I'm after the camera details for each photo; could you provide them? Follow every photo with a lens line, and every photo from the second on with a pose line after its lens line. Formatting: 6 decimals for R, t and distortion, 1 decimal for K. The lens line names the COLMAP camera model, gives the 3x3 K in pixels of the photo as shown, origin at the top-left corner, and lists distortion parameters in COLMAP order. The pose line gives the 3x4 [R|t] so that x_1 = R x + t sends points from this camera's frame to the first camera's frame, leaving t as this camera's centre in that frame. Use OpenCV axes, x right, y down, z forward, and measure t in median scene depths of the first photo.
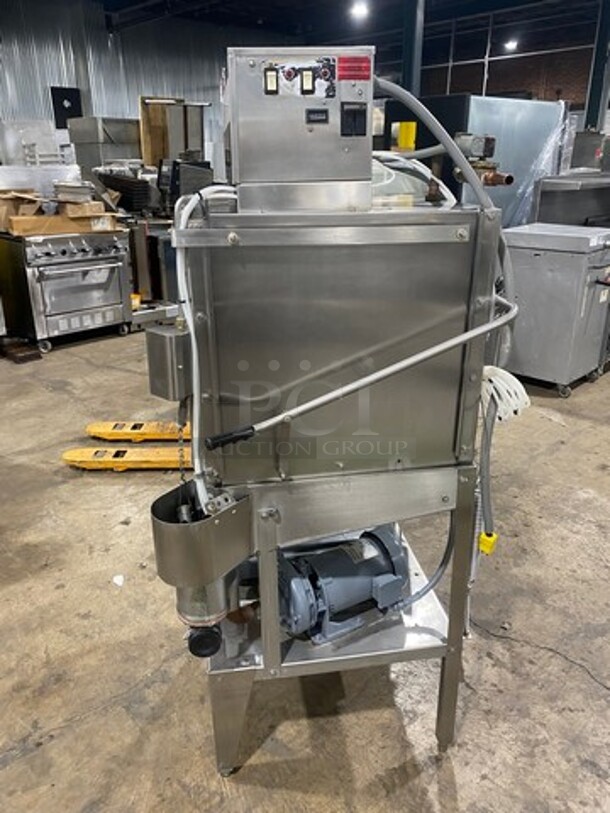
lens RADIAL K [[618.6, 0, 305.0], [0, 618.6, 406.5], [0, 0, 1]] dist [0.007752, 0.009674]
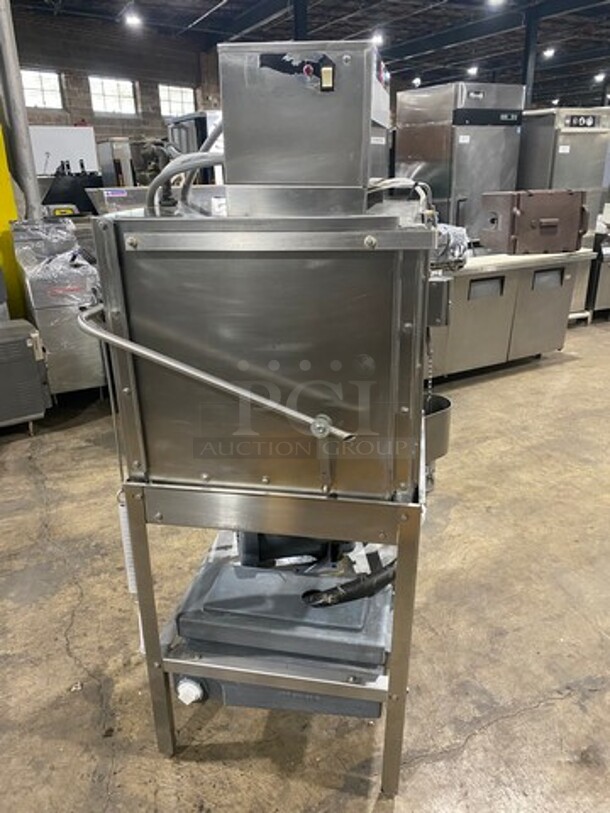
lens RADIAL K [[618.6, 0, 305.0], [0, 618.6, 406.5], [0, 0, 1]] dist [0.007752, 0.009674]
pose [[-0.943251, -0.106075, 0.314682, -0.268499], [0.141024, 0.729966, 0.668777, -0.586442], [-0.300648, 0.675202, -0.673582, 1.466704]]
